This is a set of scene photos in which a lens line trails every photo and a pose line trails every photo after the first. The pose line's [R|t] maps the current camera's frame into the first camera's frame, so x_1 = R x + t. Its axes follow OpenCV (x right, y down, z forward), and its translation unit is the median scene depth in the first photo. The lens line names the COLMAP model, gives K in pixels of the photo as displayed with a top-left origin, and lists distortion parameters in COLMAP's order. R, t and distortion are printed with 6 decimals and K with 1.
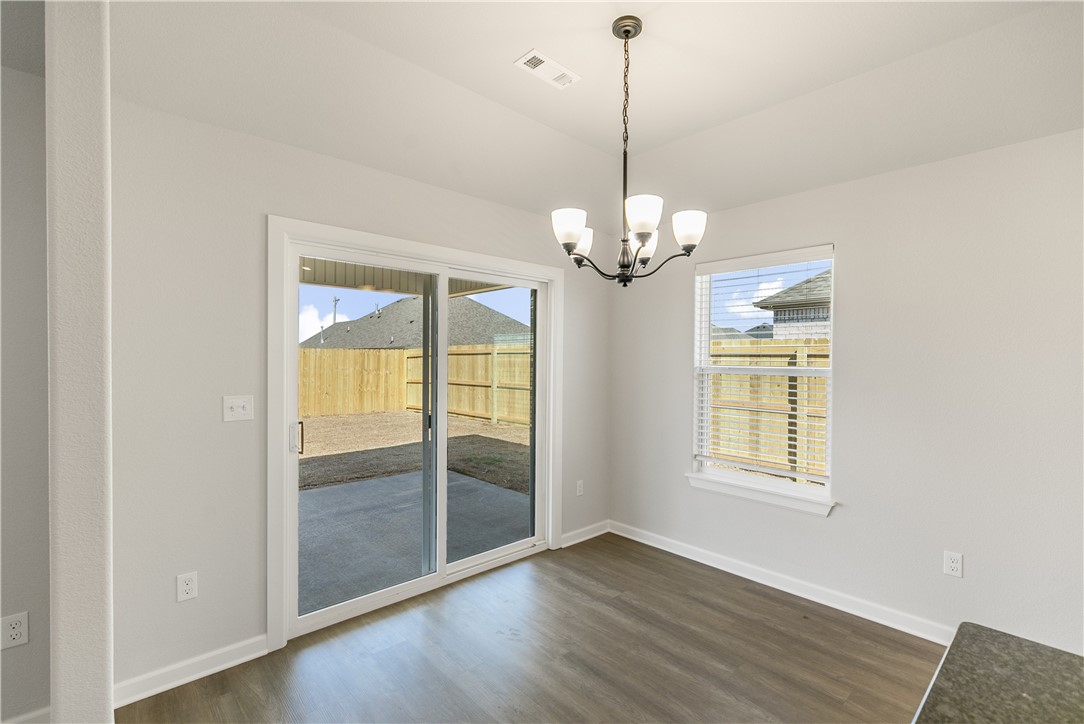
lens RADIAL K [[486.2, 0, 536.3], [0, 486.2, 367.1], [0, 0, 1]] dist [-0.013827, 0.000903]
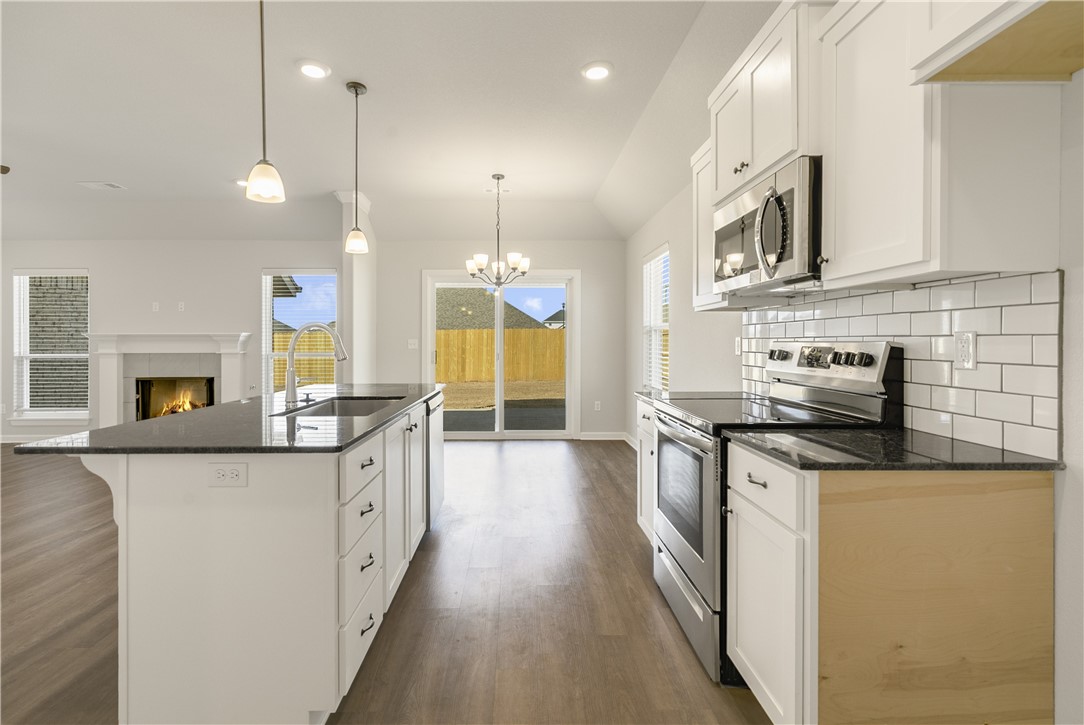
lens RADIAL K [[500.9, 0, 514.1], [0, 500.9, 346.9], [0, 0, 1]] dist [0.000708, -0.000087]
pose [[0.739805, -0.000135, -0.672822, 1.063998], [-0.006483, 0.999952, -0.007329, 0.077907], [0.672790, 0.009784, 0.739768, -0.412045]]
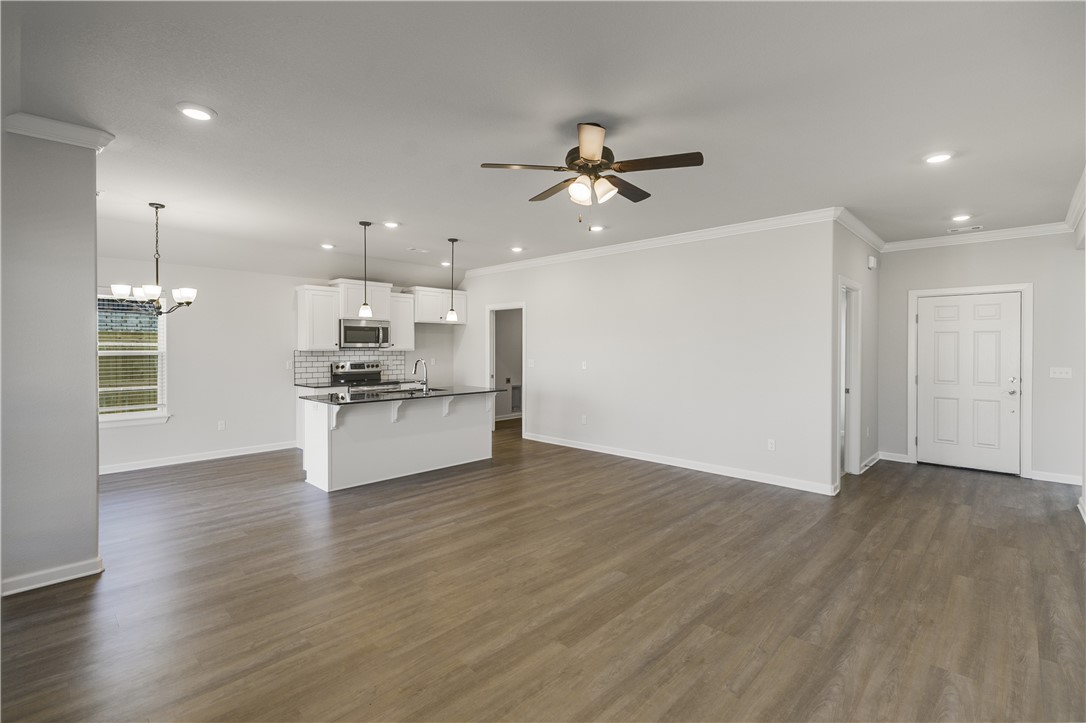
lens RADIAL K [[501.9, 0, 546.5], [0, 501.9, 353.9], [0, 0, 1]] dist [0.000708, -0.000087]
pose [[-0.078184, -0.019366, 0.996751, -1.370888], [0.012003, 0.999721, 0.020365, -0.007414], [-0.996867, 0.013556, -0.077930, -0.385808]]
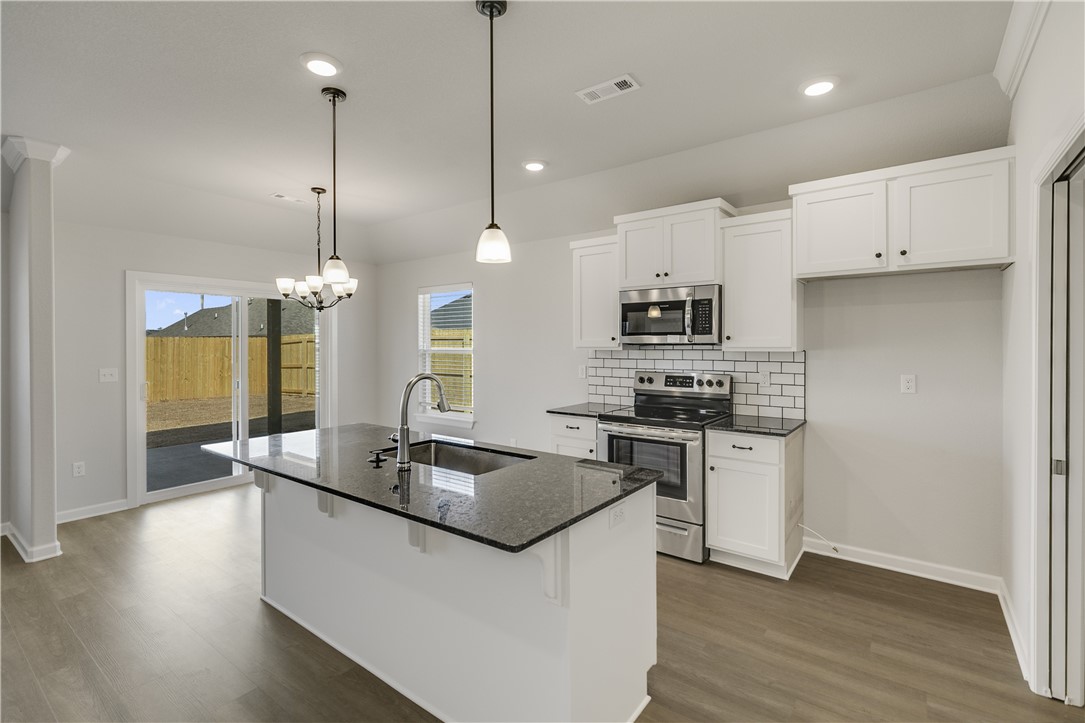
lens RADIAL K [[501.4, 0, 543.2], [0, 501.4, 348.8], [0, 0, 1]] dist [0.000708, -0.000087]
pose [[0.981086, -0.013078, 0.193131, 0.409809], [0.014159, 0.999891, -0.004216, 0.010455], [-0.193054, 0.006871, 0.981164, -0.764981]]
